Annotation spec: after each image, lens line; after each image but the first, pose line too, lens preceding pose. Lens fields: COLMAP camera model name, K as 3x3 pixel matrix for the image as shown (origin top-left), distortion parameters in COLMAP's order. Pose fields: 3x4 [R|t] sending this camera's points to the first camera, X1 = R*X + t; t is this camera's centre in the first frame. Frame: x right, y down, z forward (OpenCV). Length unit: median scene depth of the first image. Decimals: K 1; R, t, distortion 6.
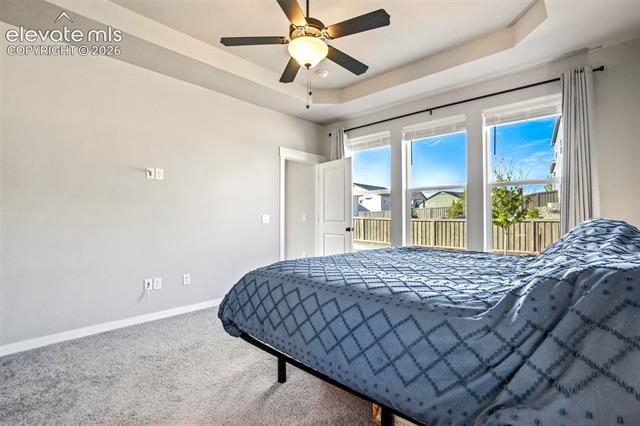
lens RADIAL K [[298.7, 0, 322.2], [0, 298.7, 213.2], [0, 0, 1]] dist [-0.021825, 0.010446]
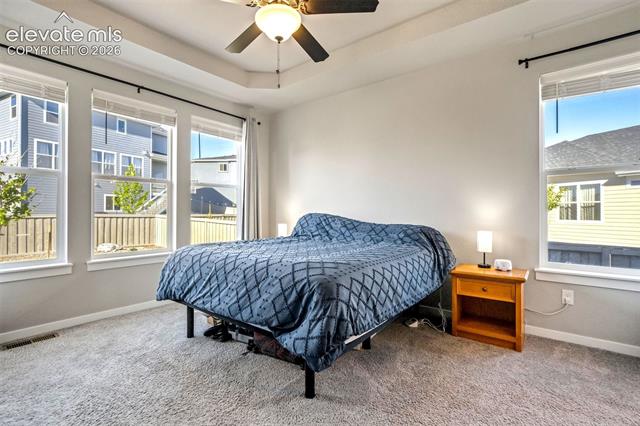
lens RADIAL K [[298.7, 0, 322.0], [0, 298.7, 211.6], [0, 0, 1]] dist [-0.021825, 0.010446]
pose [[-0.093936, -0.003521, 0.995572, -0.599551], [-0.010283, 0.999944, 0.002567, 0.003811], [-0.995525, -0.009996, -0.093967, 0.614978]]
